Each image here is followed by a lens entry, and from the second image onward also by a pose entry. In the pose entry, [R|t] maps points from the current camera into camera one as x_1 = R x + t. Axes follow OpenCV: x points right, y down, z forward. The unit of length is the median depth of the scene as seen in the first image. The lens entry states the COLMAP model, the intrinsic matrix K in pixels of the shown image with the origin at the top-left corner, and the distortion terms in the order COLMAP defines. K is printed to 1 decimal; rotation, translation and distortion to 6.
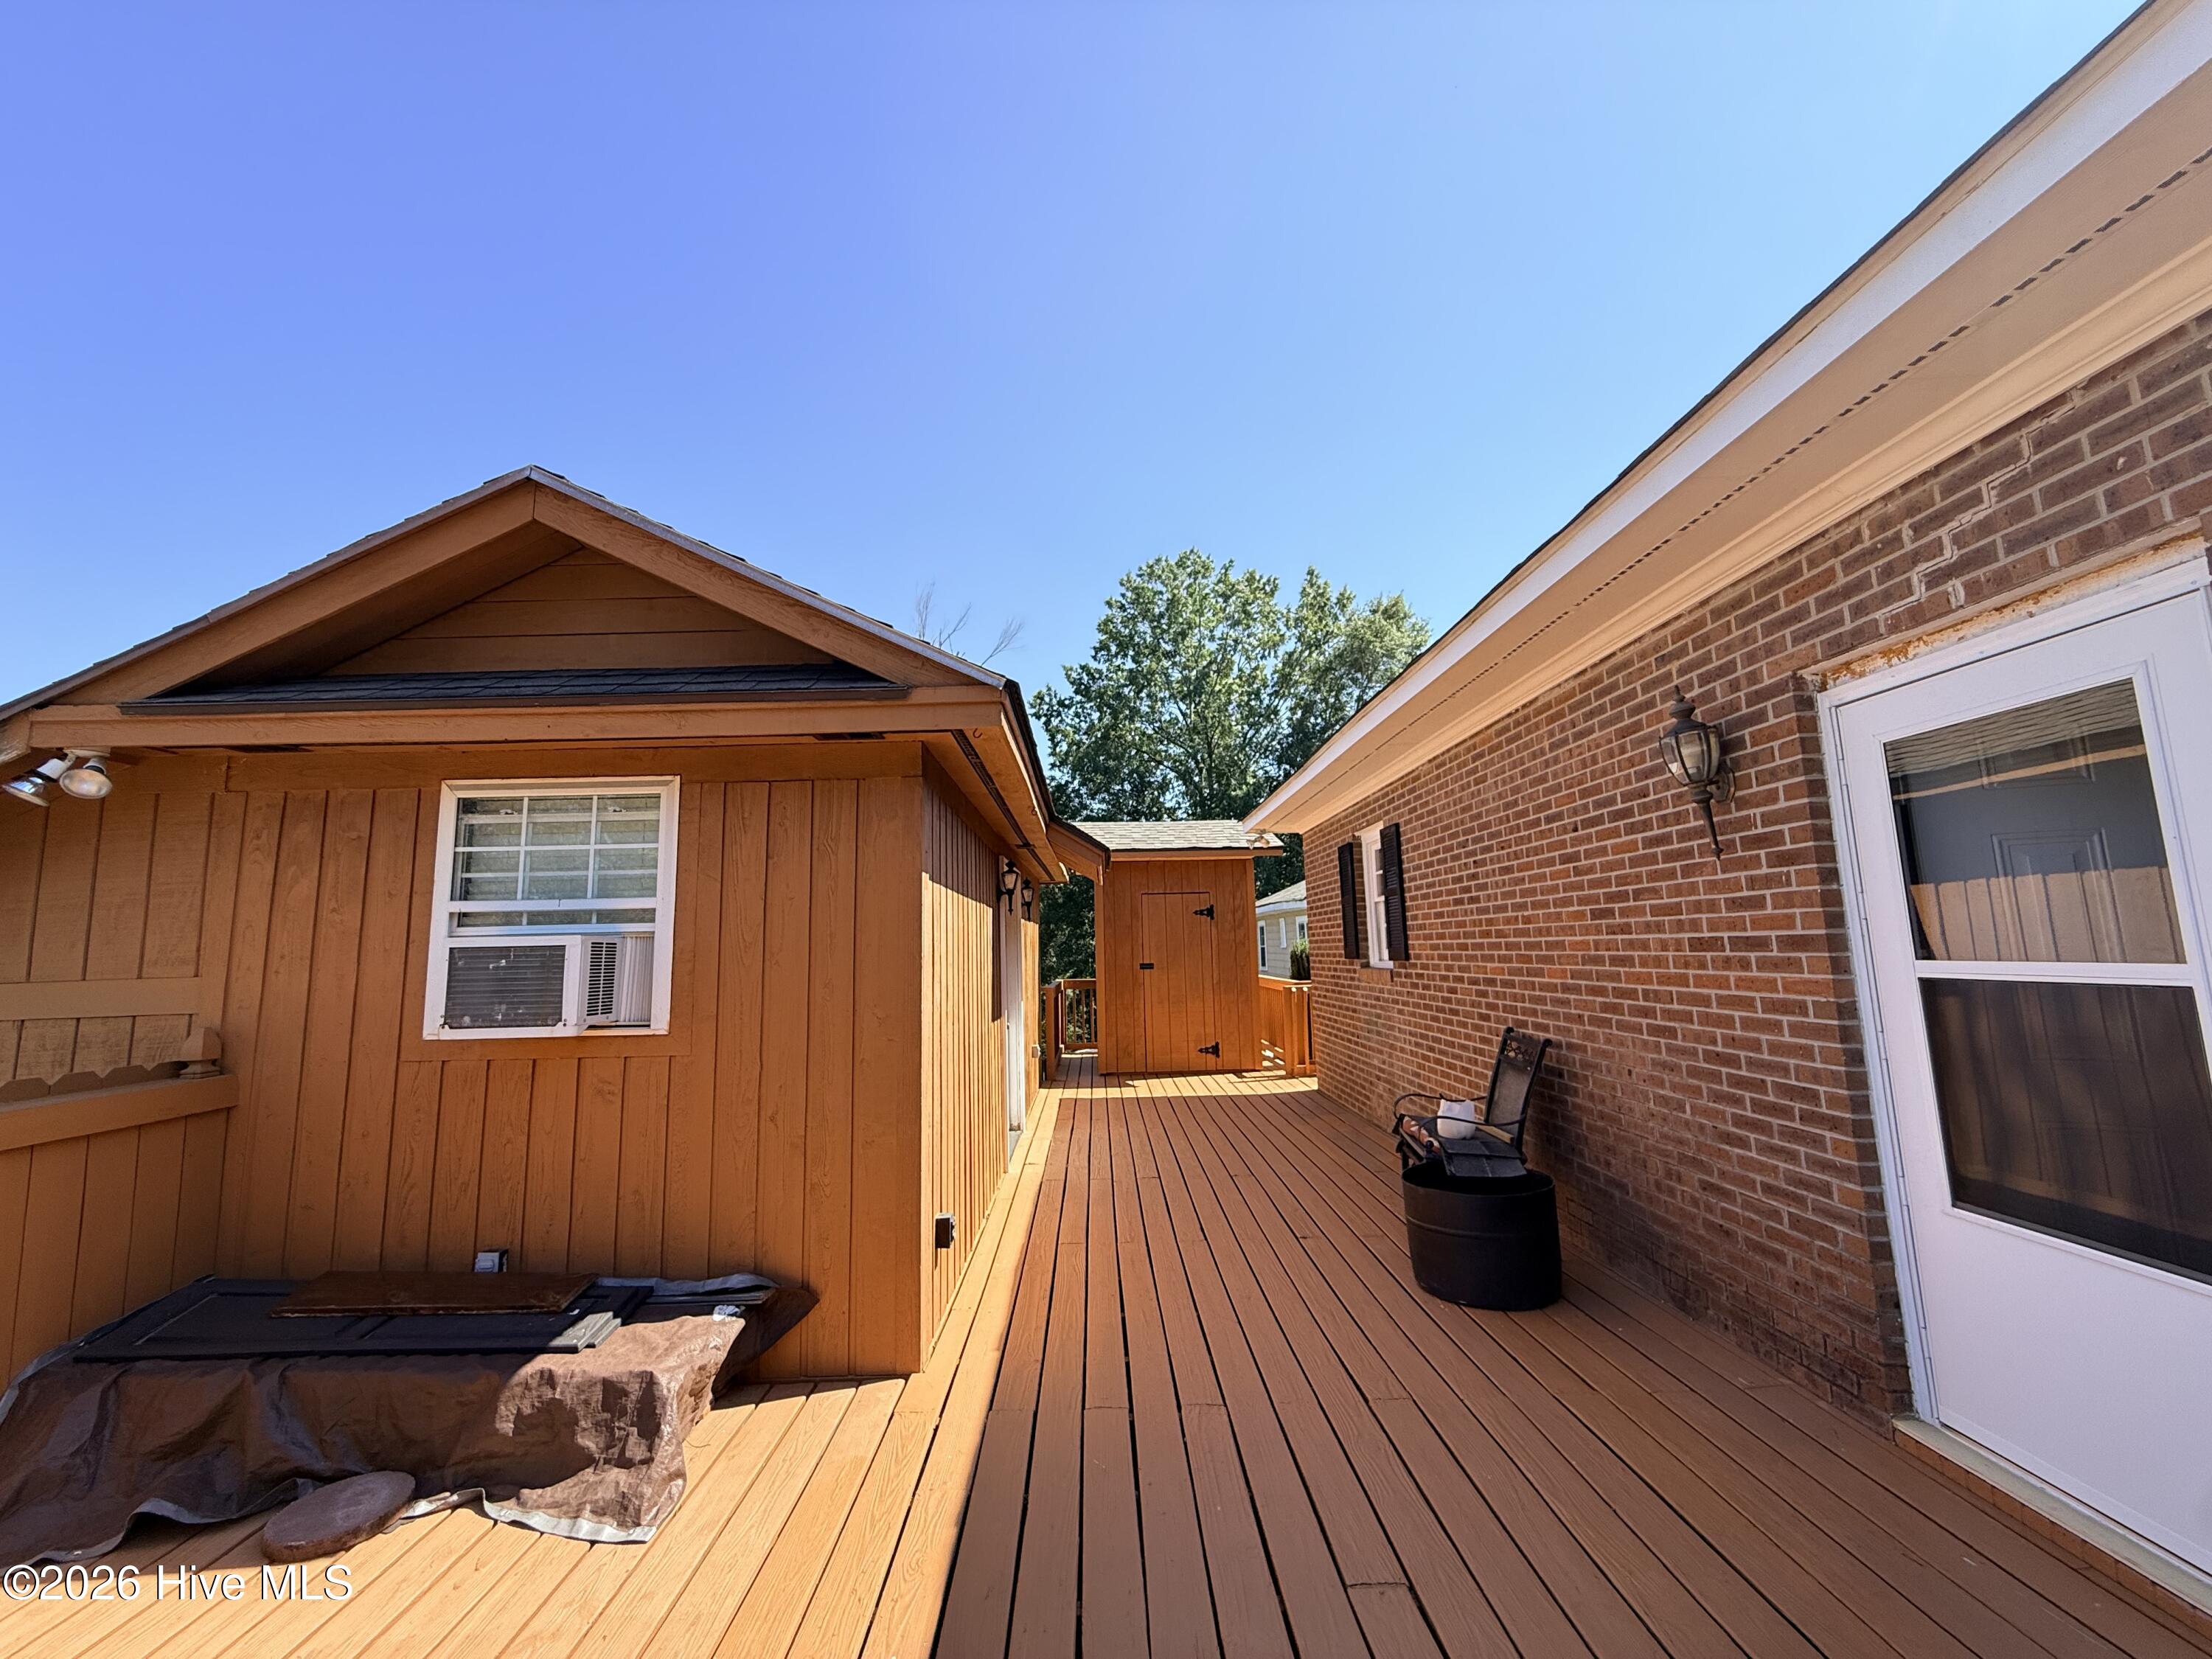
lens RADIAL K [[884.3, 0, 1106.5], [0, 884.3, 830.2], [0, 0, 1]] dist [-0.000623, 0.000083]
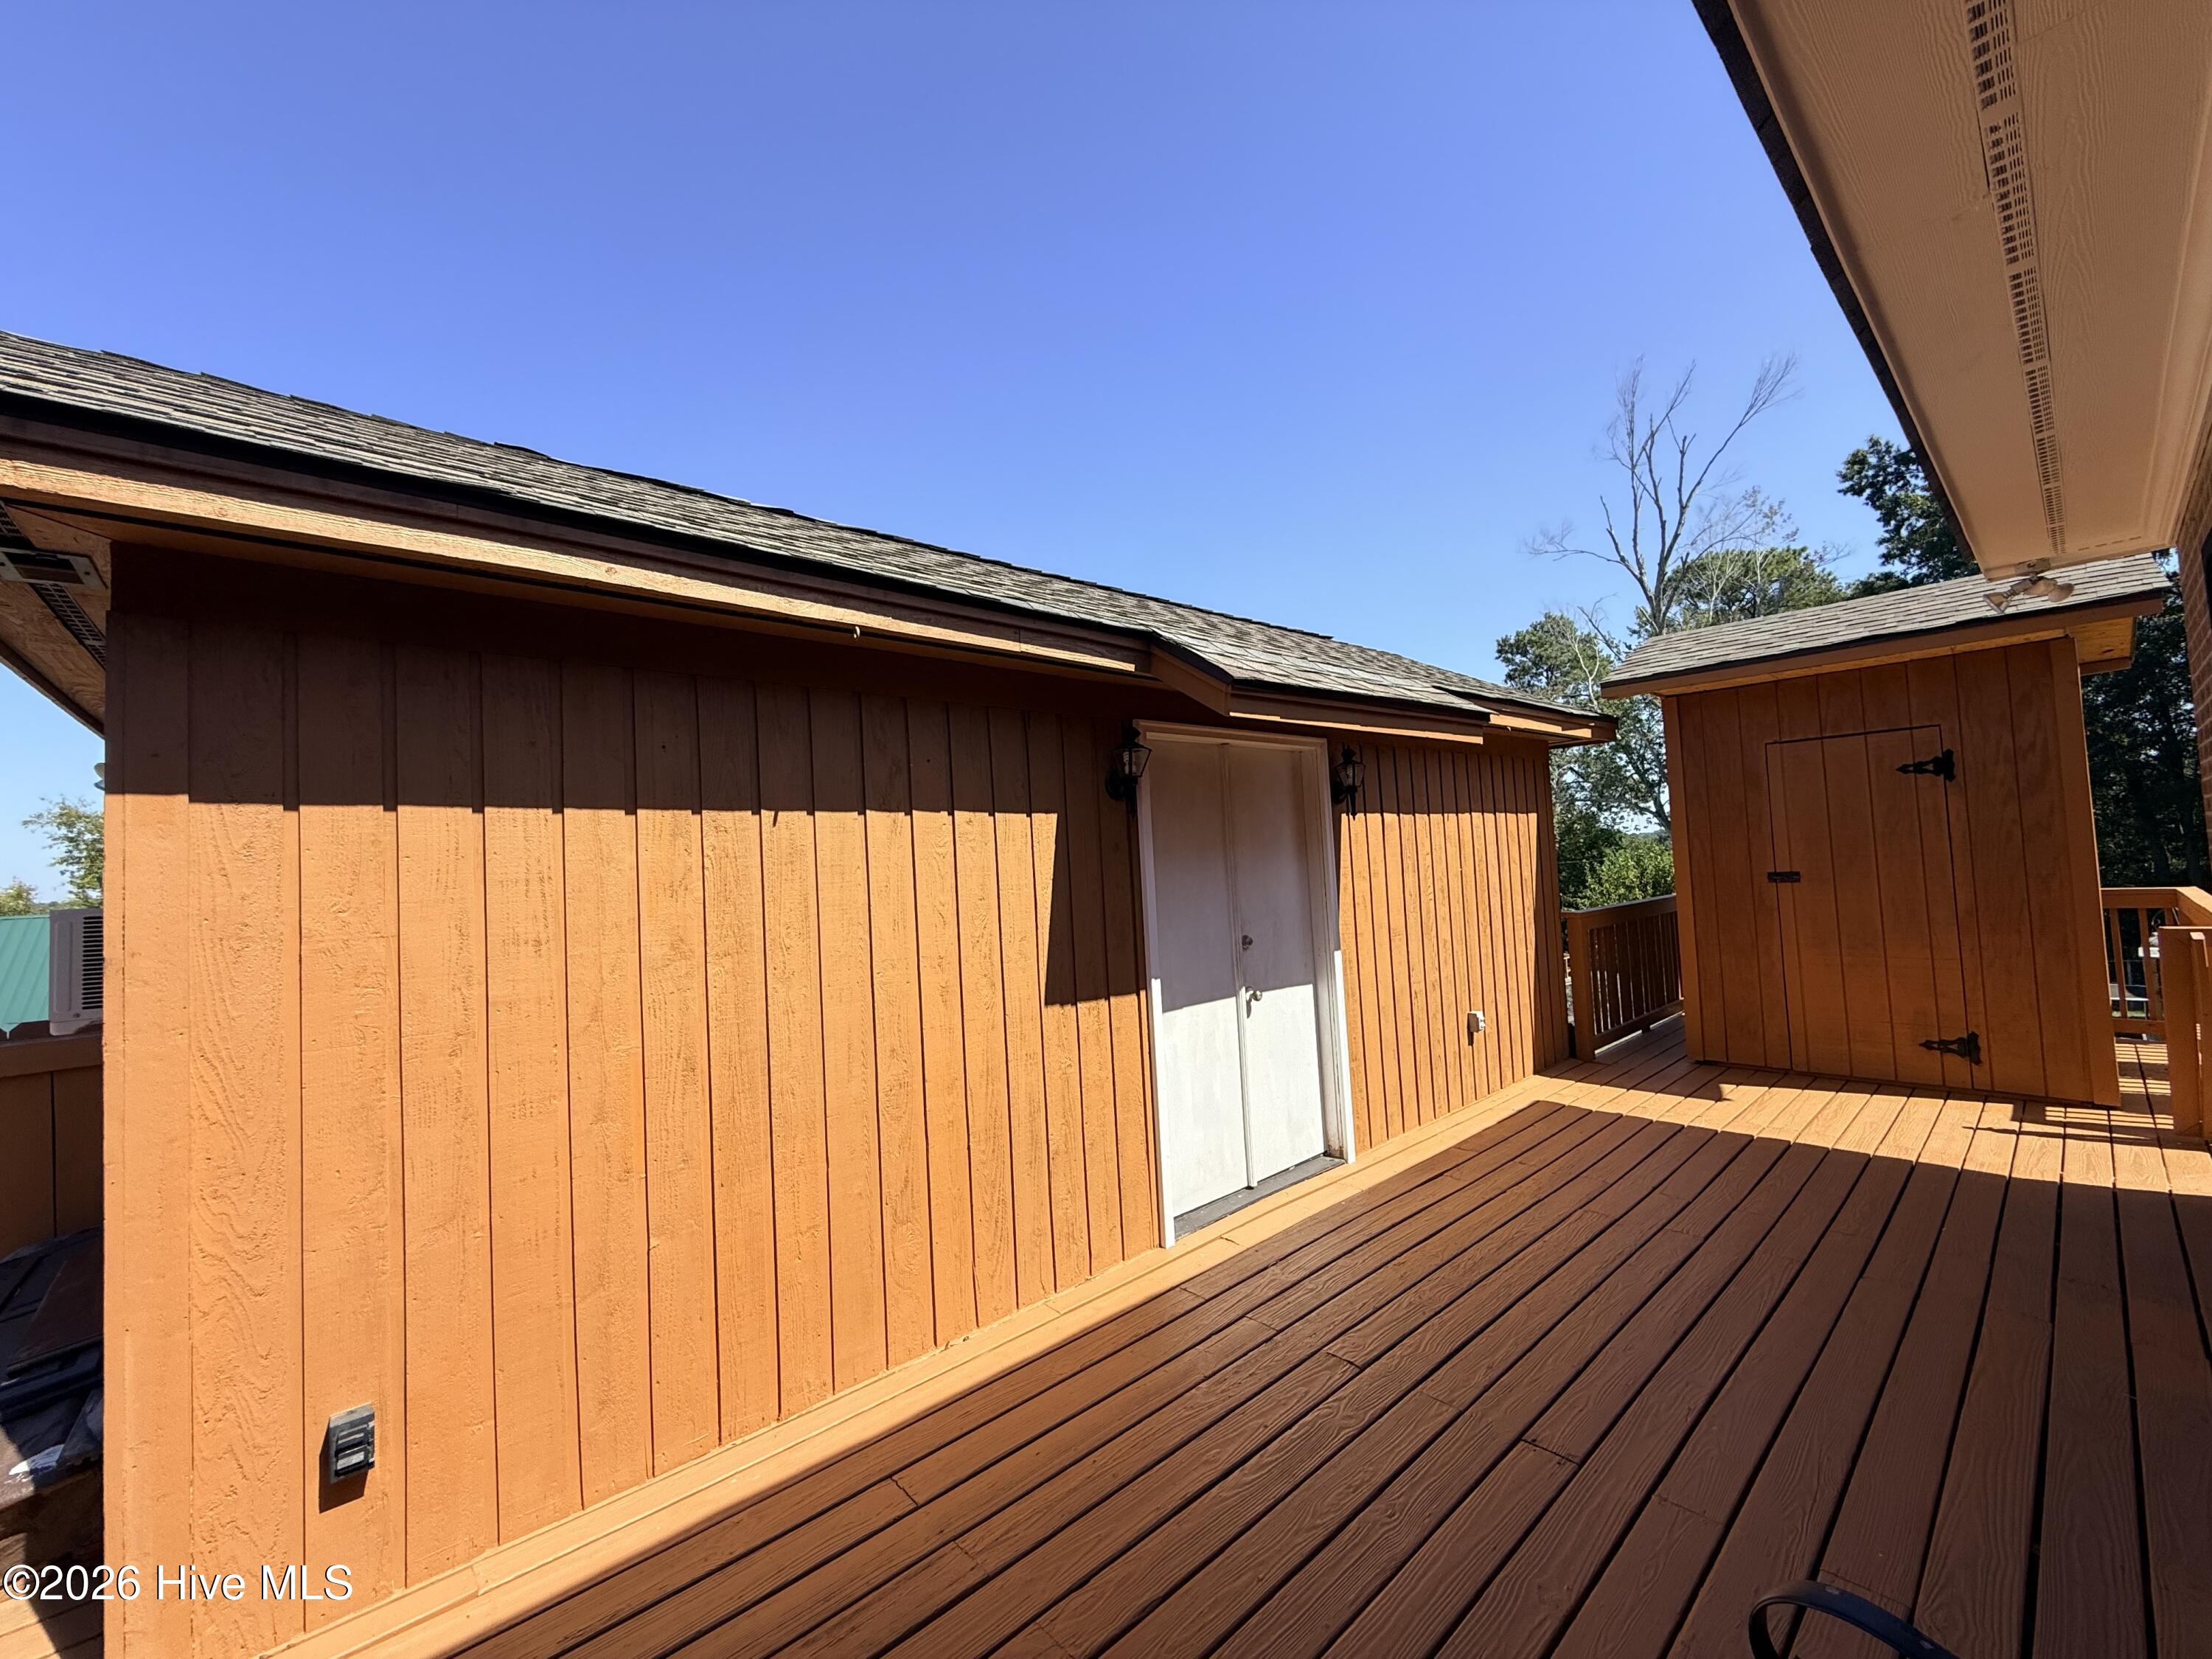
lens RADIAL K [[884.3, 0, 1106.3], [0, 884.3, 826.5], [0, 0, 1]] dist [-0.000623, 0.000083]
pose [[0.660368, -0.042483, -0.749739, 0.177417], [0.134785, 0.988890, 0.062684, 0.034596], [0.738747, -0.142448, 0.658758, 0.346129]]
